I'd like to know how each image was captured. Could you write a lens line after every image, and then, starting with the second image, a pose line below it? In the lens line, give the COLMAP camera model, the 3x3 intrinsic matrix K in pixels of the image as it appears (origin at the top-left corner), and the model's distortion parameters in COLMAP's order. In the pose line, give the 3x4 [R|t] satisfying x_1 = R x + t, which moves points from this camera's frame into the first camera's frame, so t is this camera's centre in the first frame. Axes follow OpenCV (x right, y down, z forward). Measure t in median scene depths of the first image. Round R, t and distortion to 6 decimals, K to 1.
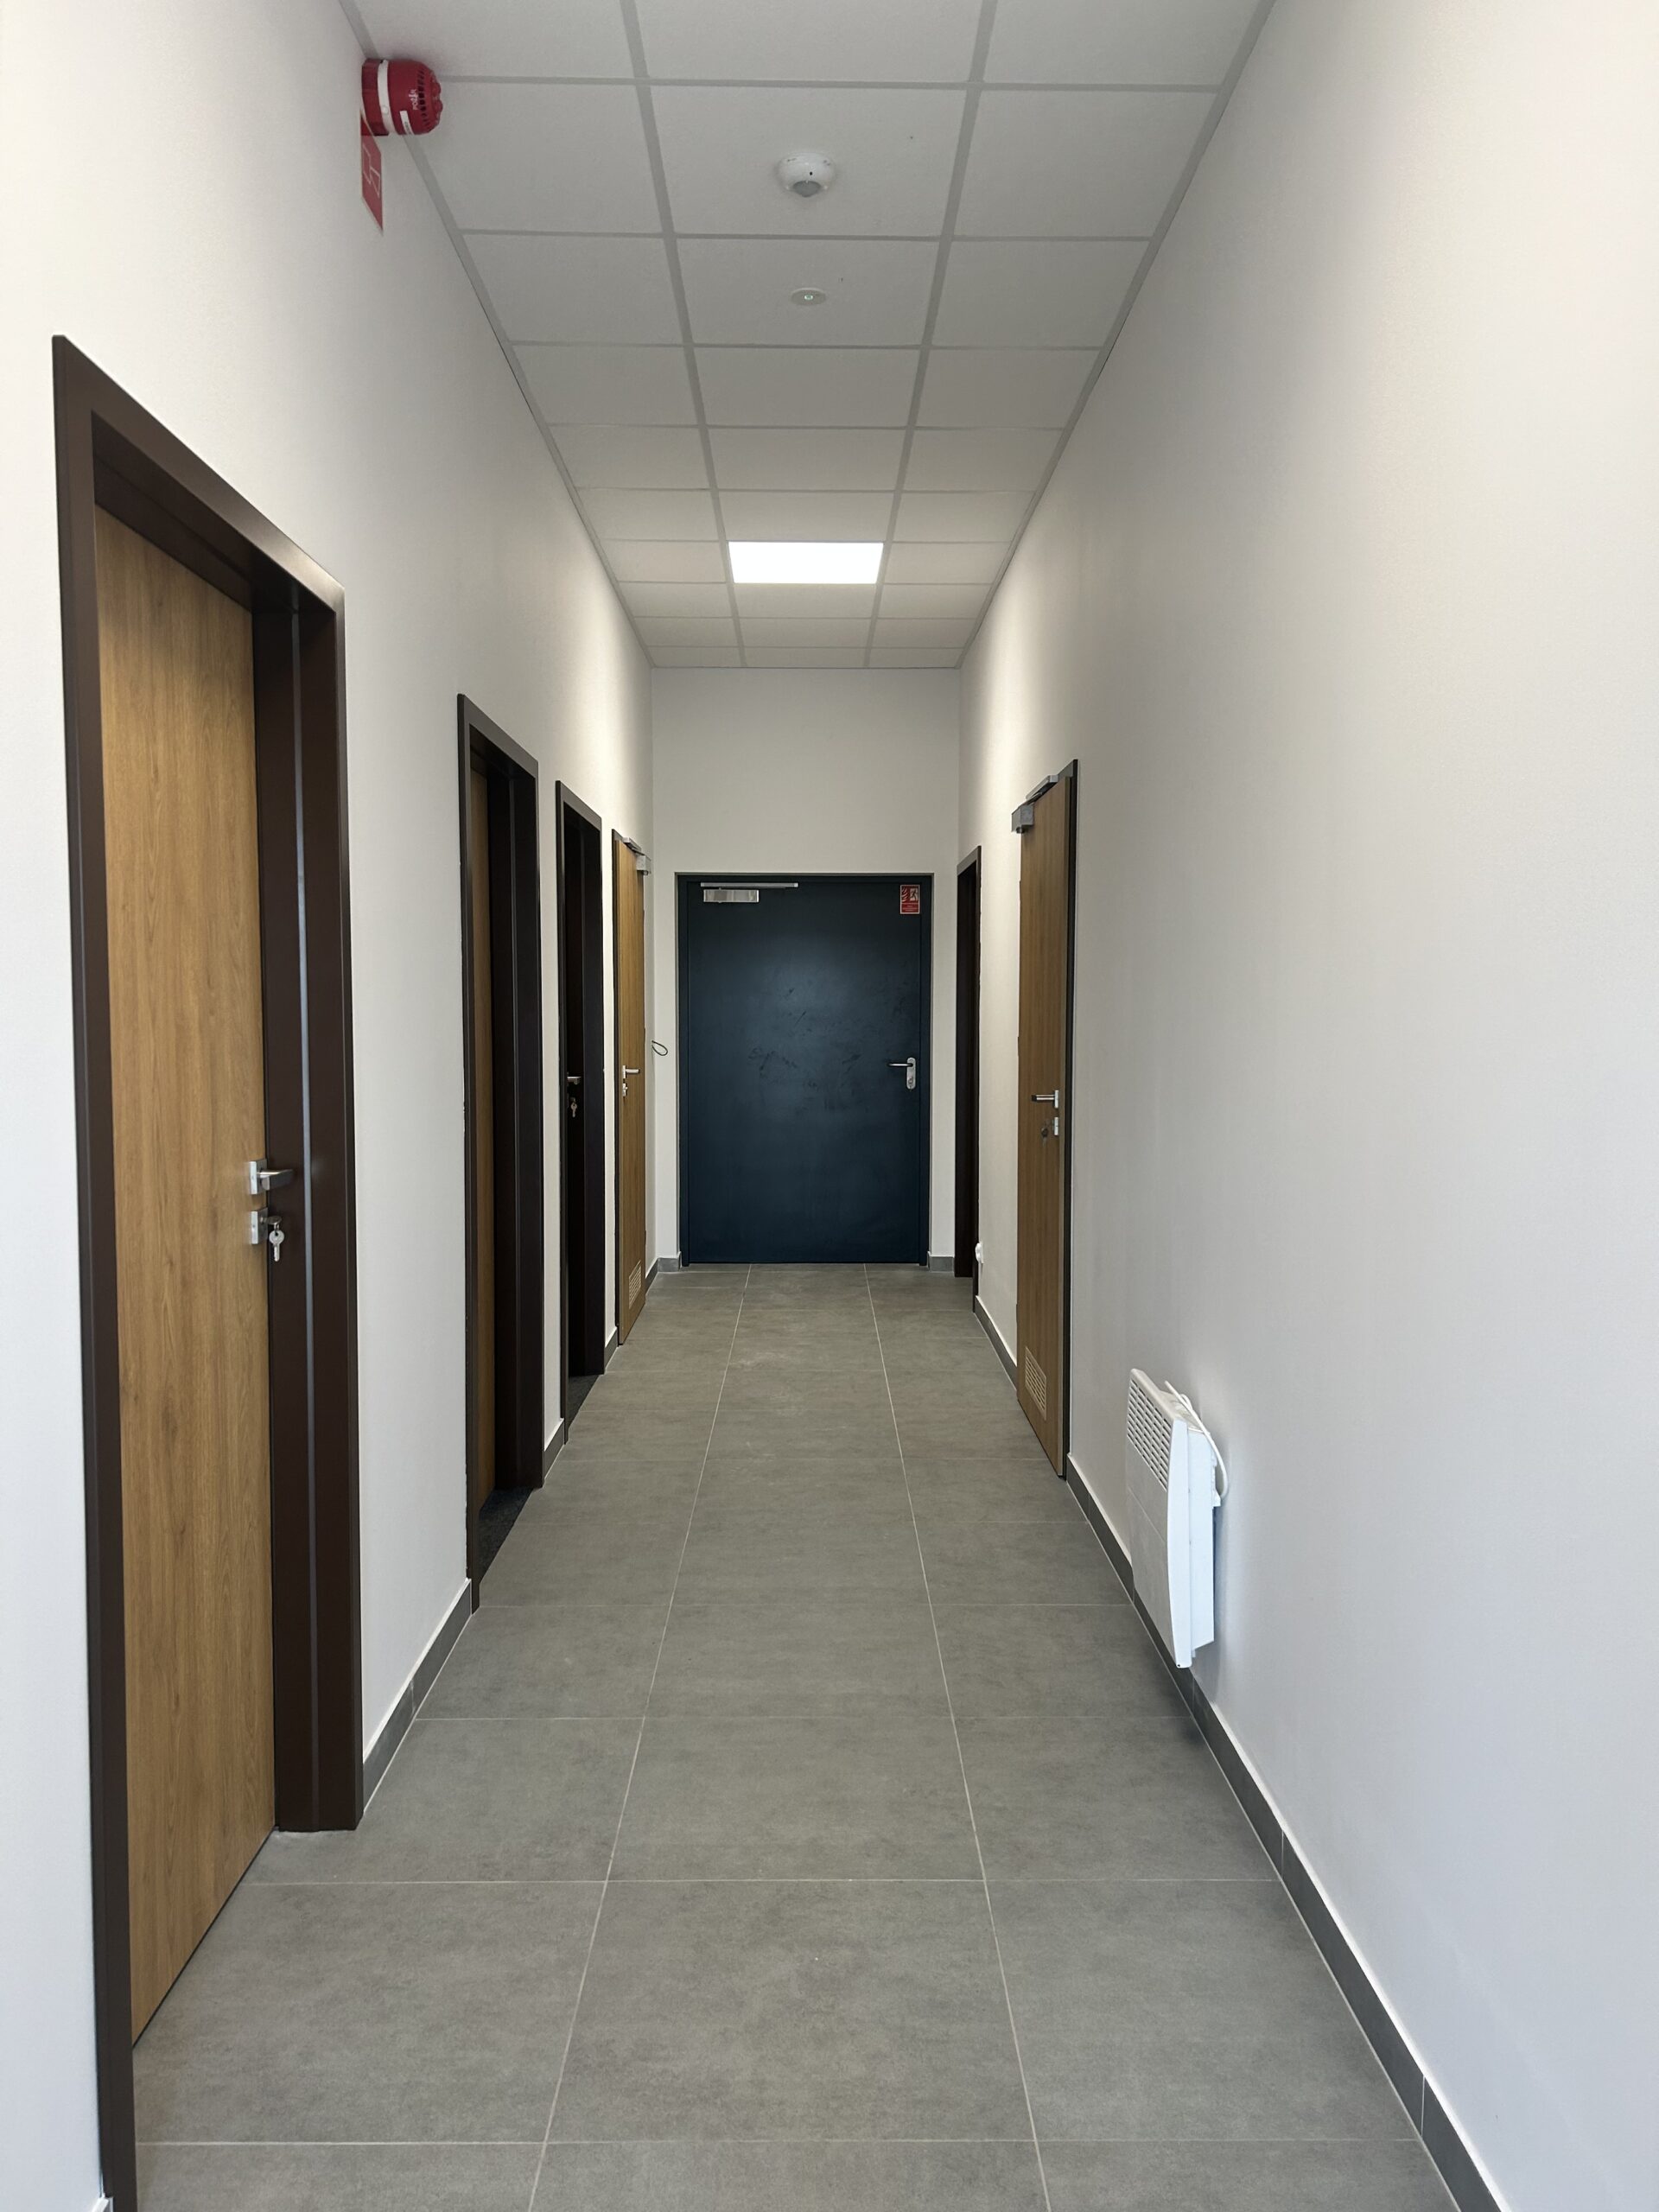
lens RADIAL K [[1622.6, 0, 826.4], [0, 1622.6, 1101.3], [0, 0, 1]] dist [0.045547, -0.018328]
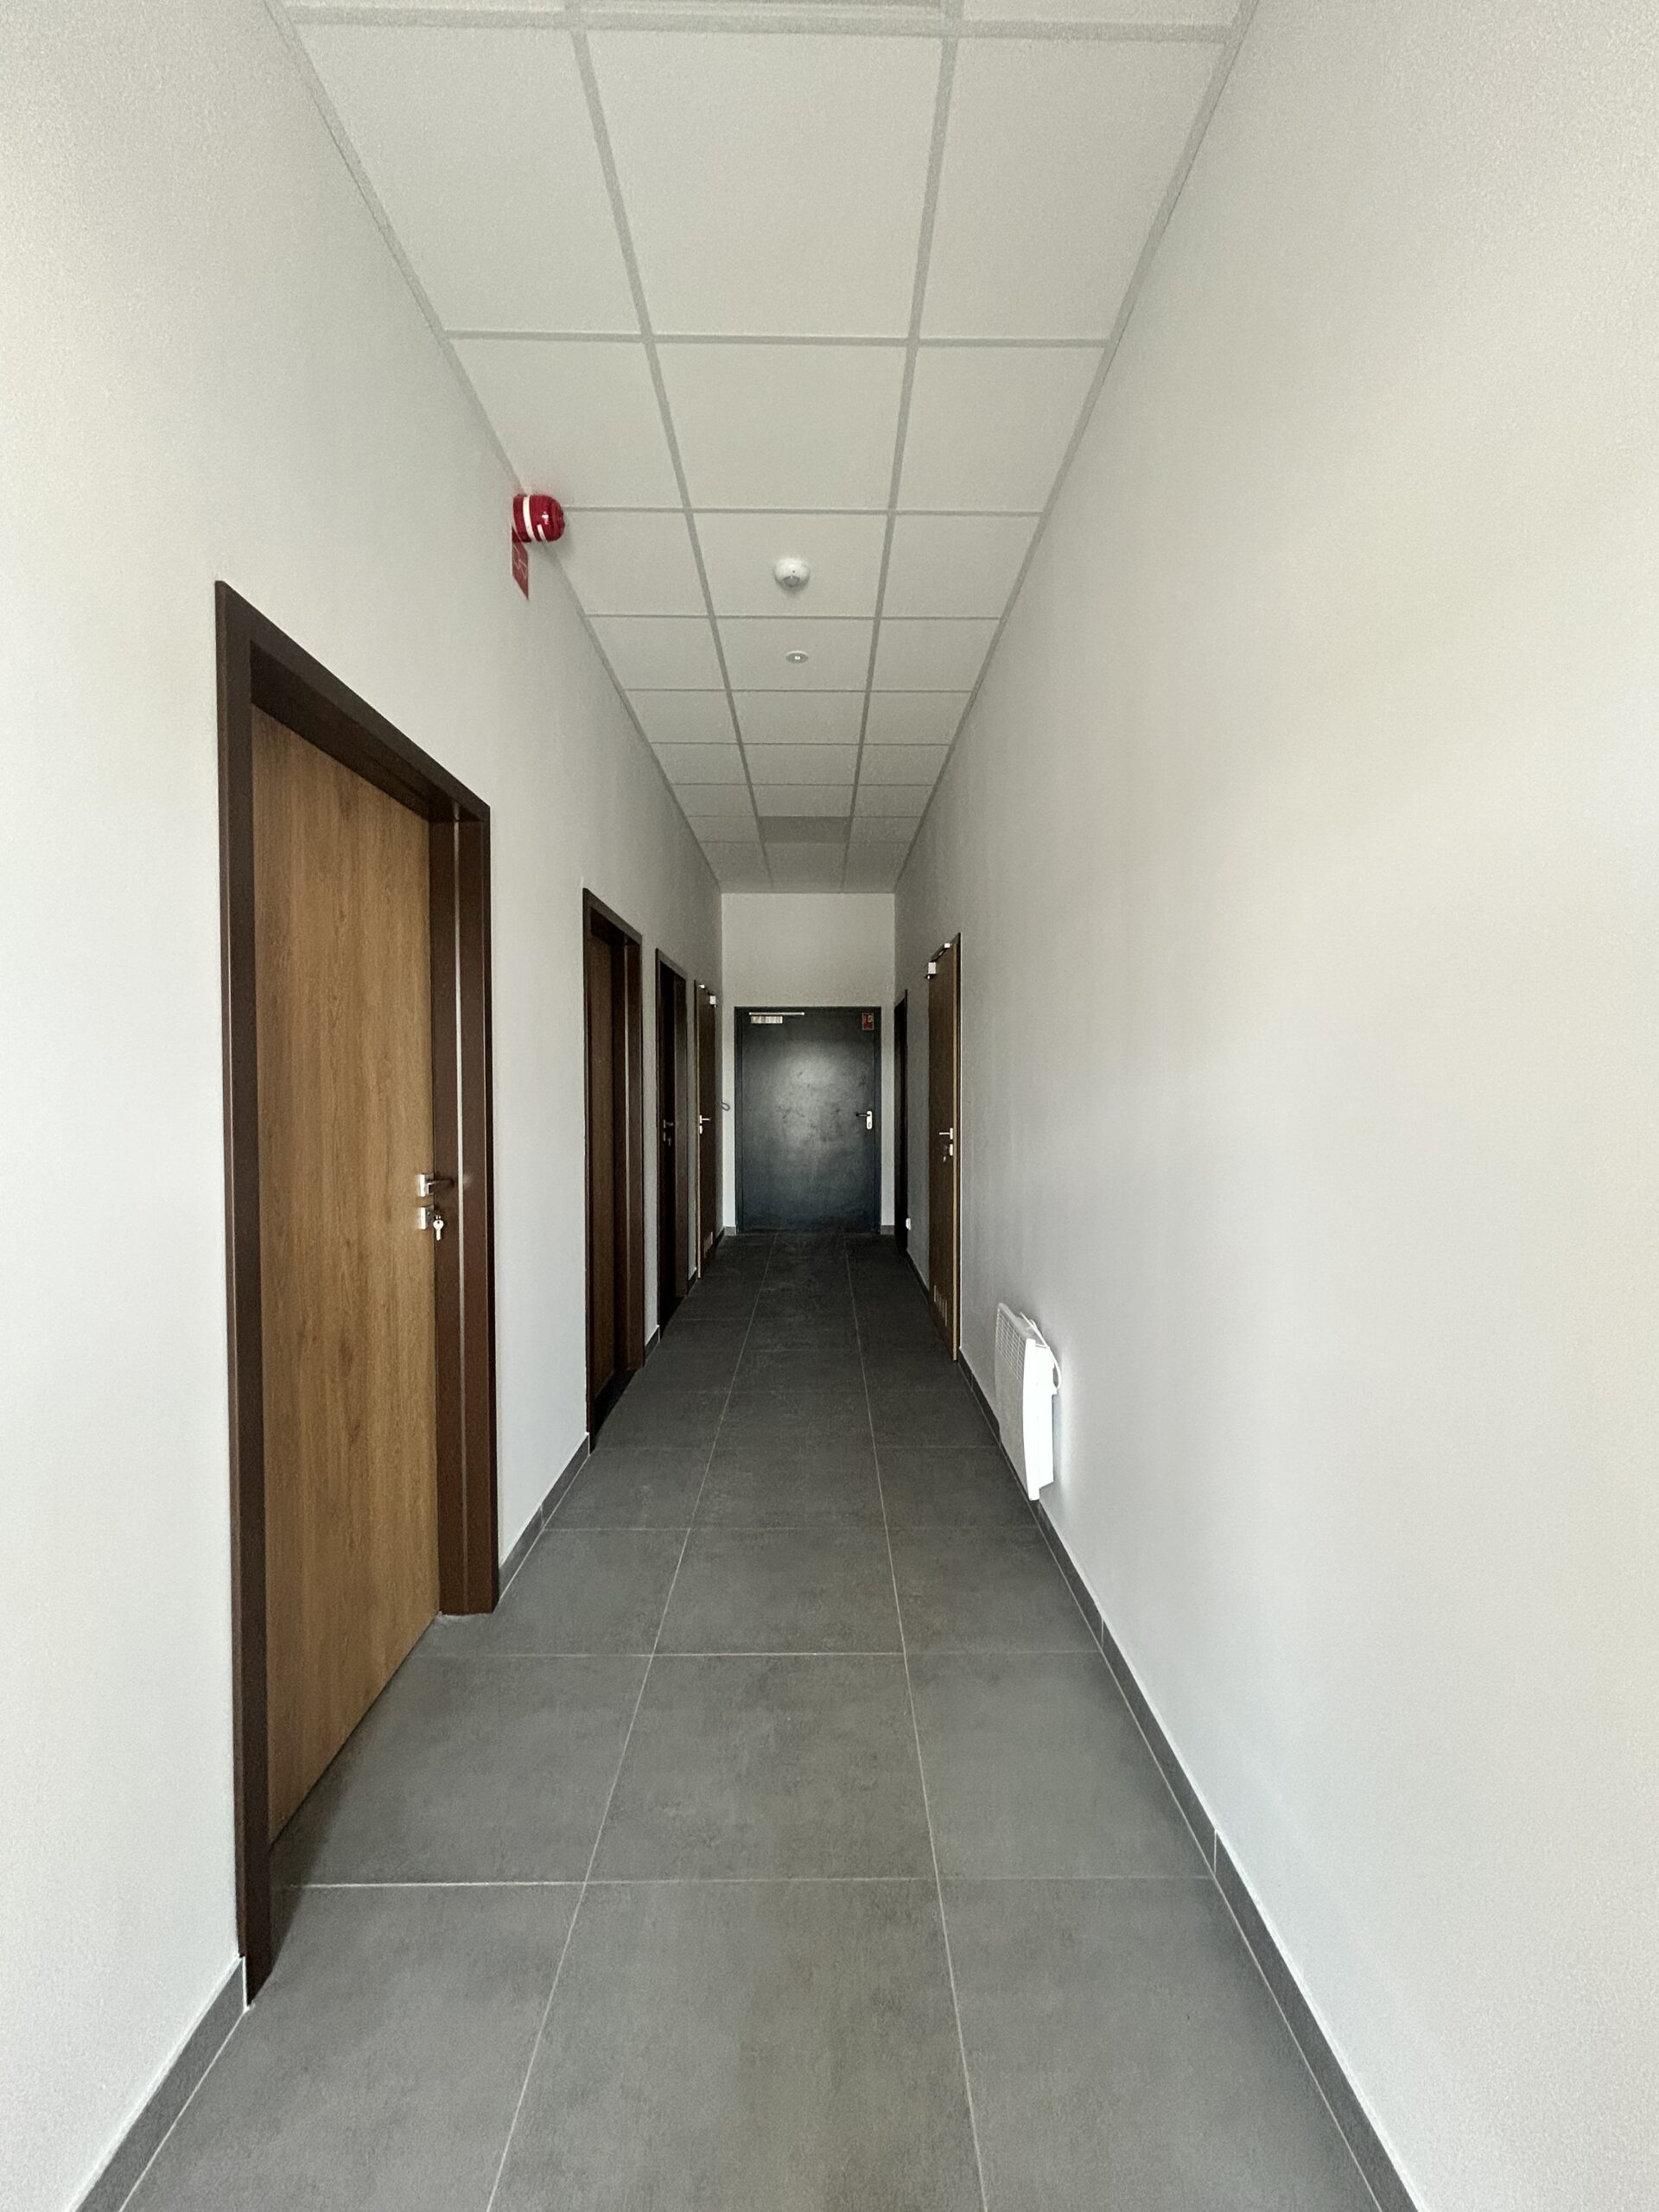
lens RADIAL K [[887.0, 0, 826.2], [0, 887.0, 1098.0], [0, 0, 1]] dist [0.004499, 0.000364]
pose [[0.999993, -0.003768, -0.000367, 0.024850], [0.003748, 0.999044, -0.043547, 0.002500], [0.000531, 0.043545, 0.999051, 0.152639]]
